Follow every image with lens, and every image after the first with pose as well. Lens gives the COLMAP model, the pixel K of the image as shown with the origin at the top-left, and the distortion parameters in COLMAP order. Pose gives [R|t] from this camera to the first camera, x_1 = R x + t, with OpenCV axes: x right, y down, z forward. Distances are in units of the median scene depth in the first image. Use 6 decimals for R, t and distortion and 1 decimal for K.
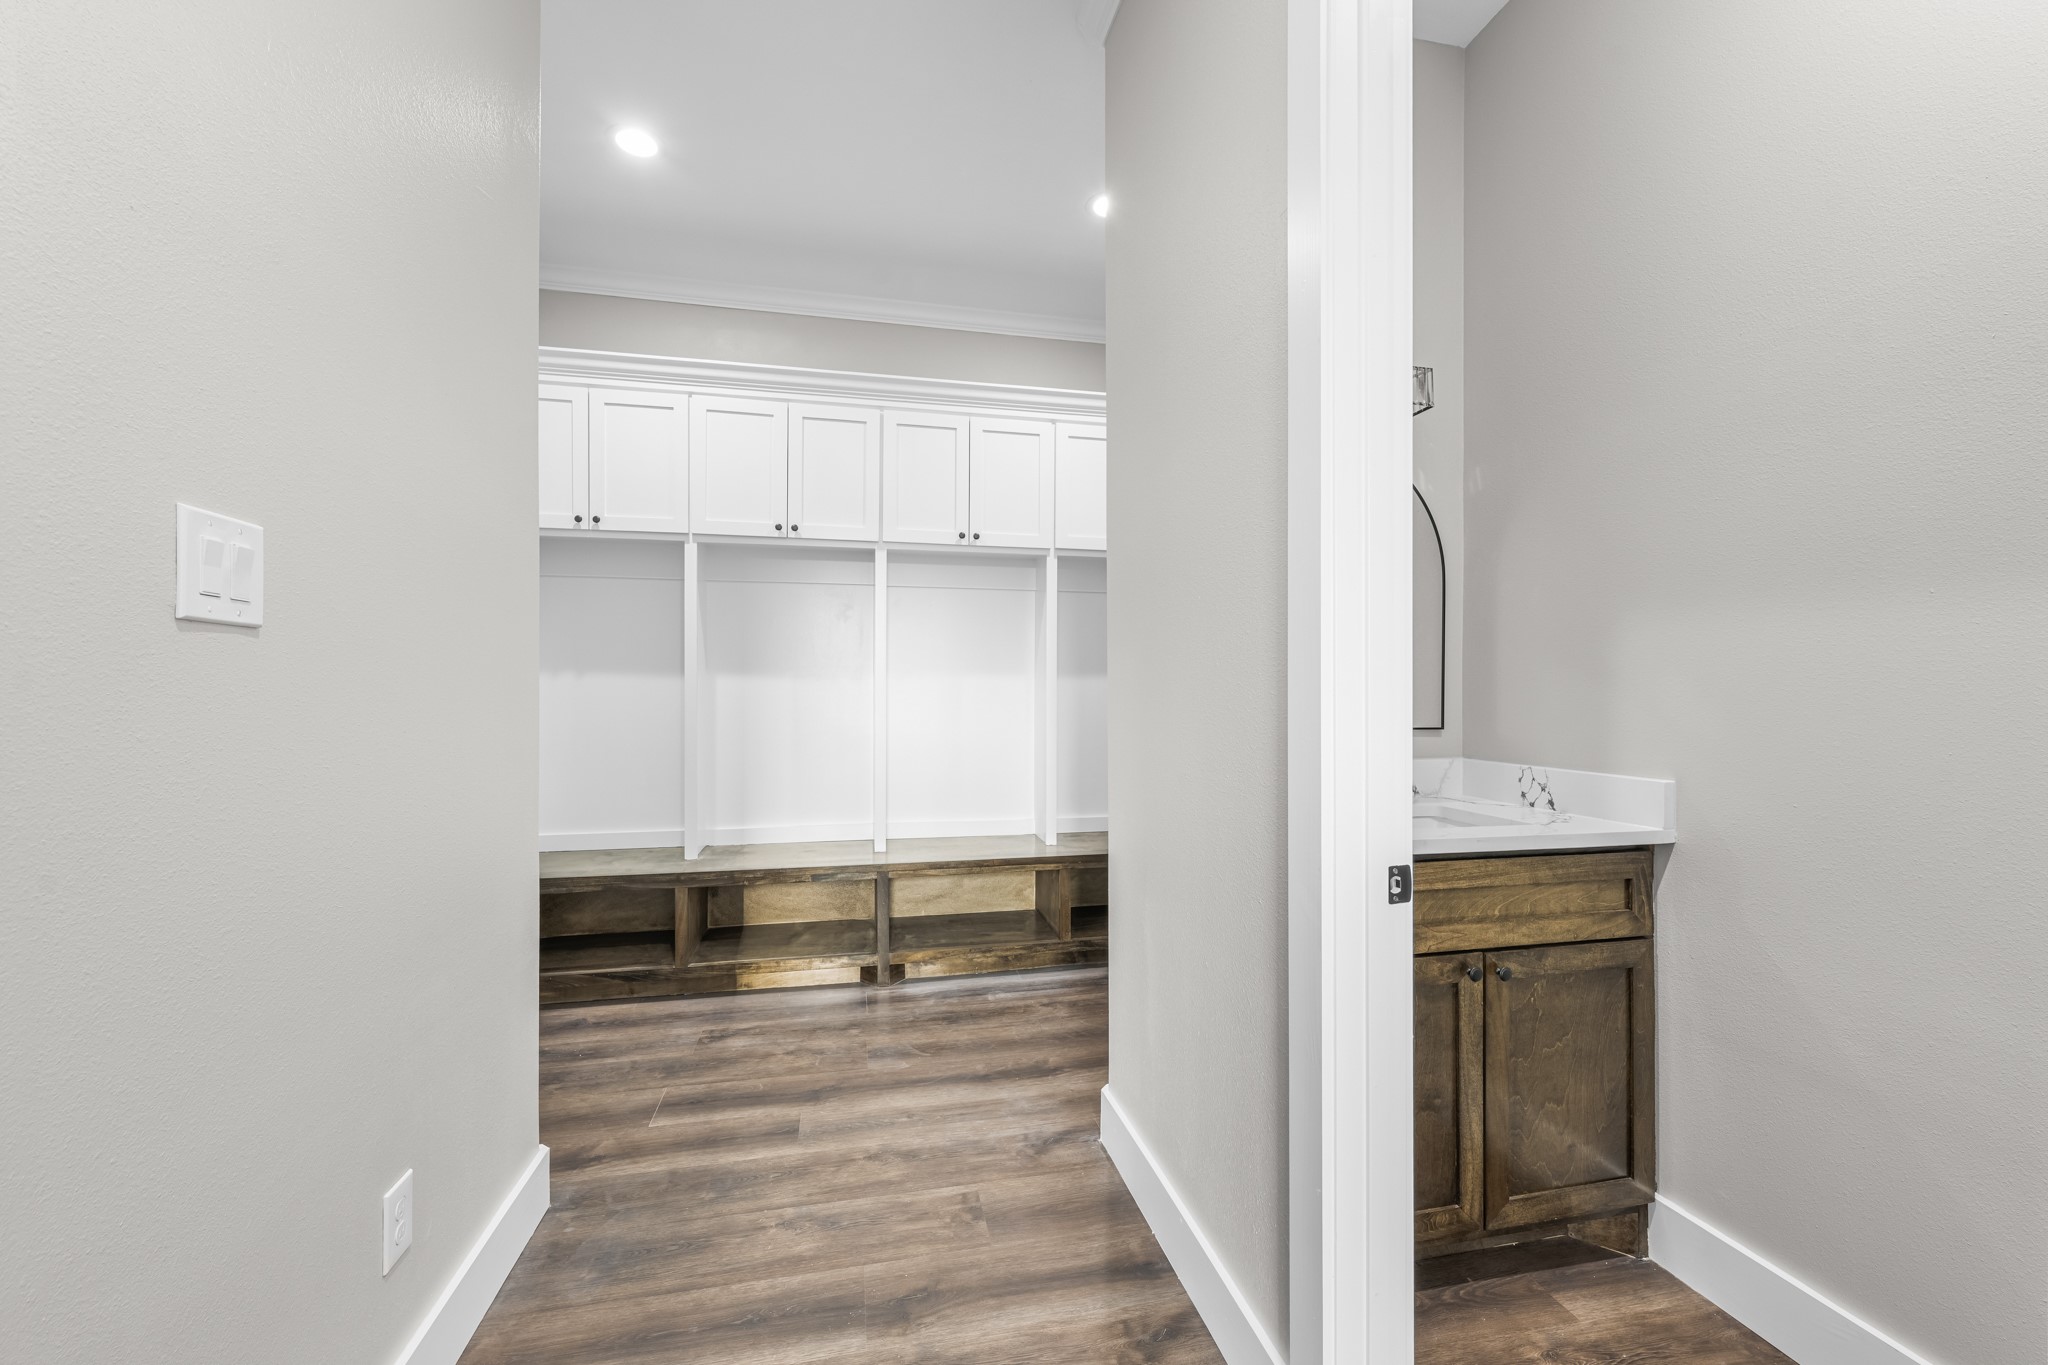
lens RADIAL K [[816.4, 0, 1031.6], [0, 816.4, 689.3], [0, 0, 1]] dist [-0.001517, -0.000218]
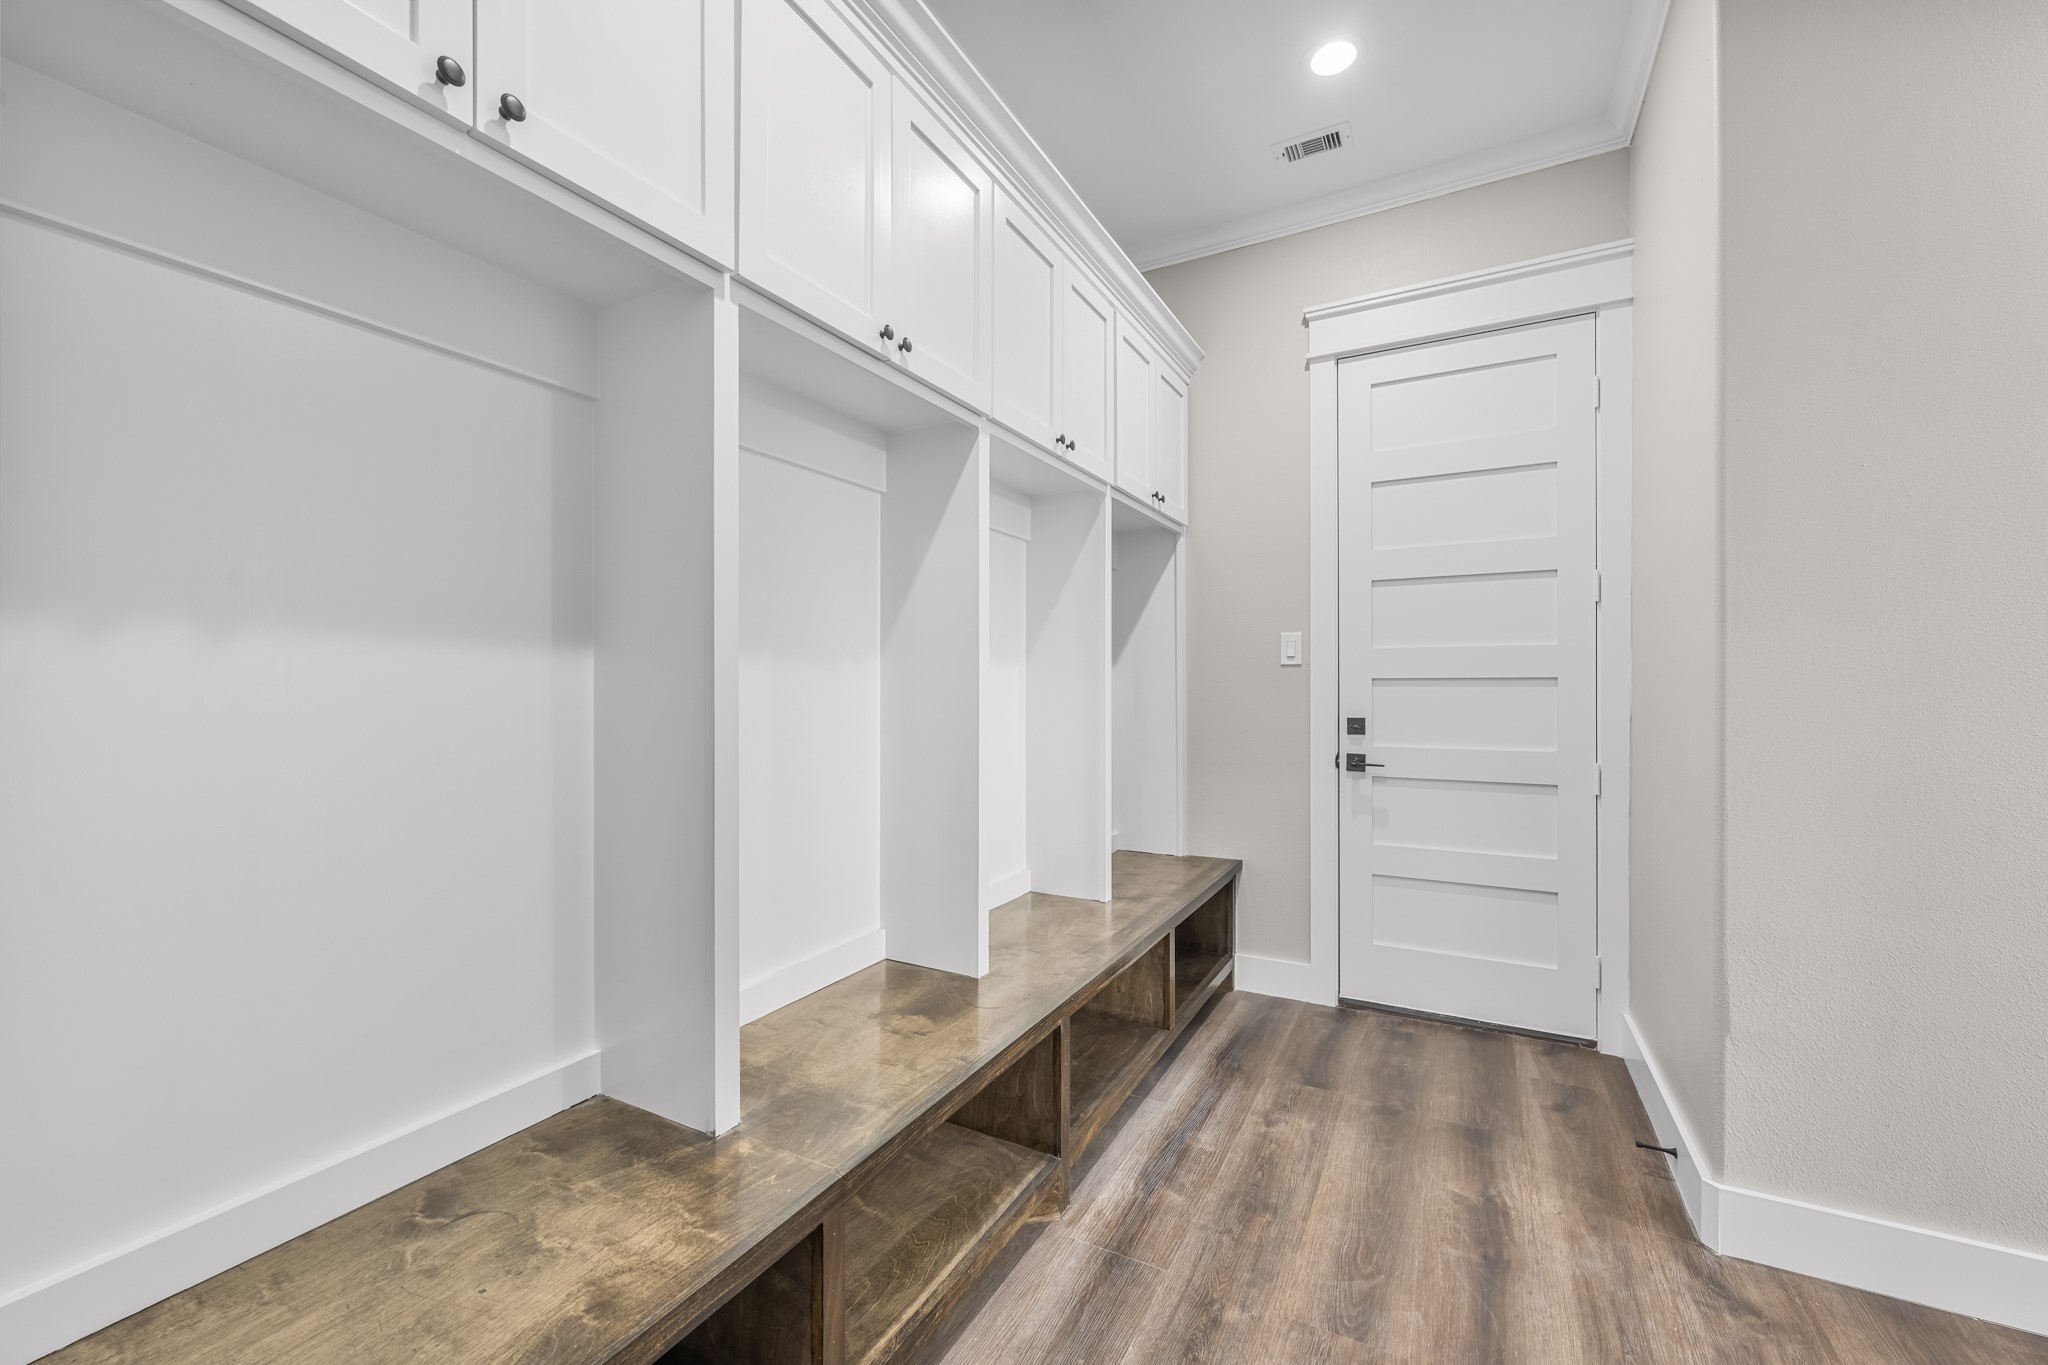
lens RADIAL K [[816.4, 0, 1026.9], [0, 816.4, 676.7], [0, 0, 1]] dist [-0.001517, -0.000218]
pose [[0.650676, 0.003566, 0.759347, -0.652792], [0.002704, 0.999972, -0.007013, 0.001295], [-0.759351, 0.006616, 0.650648, 0.683792]]
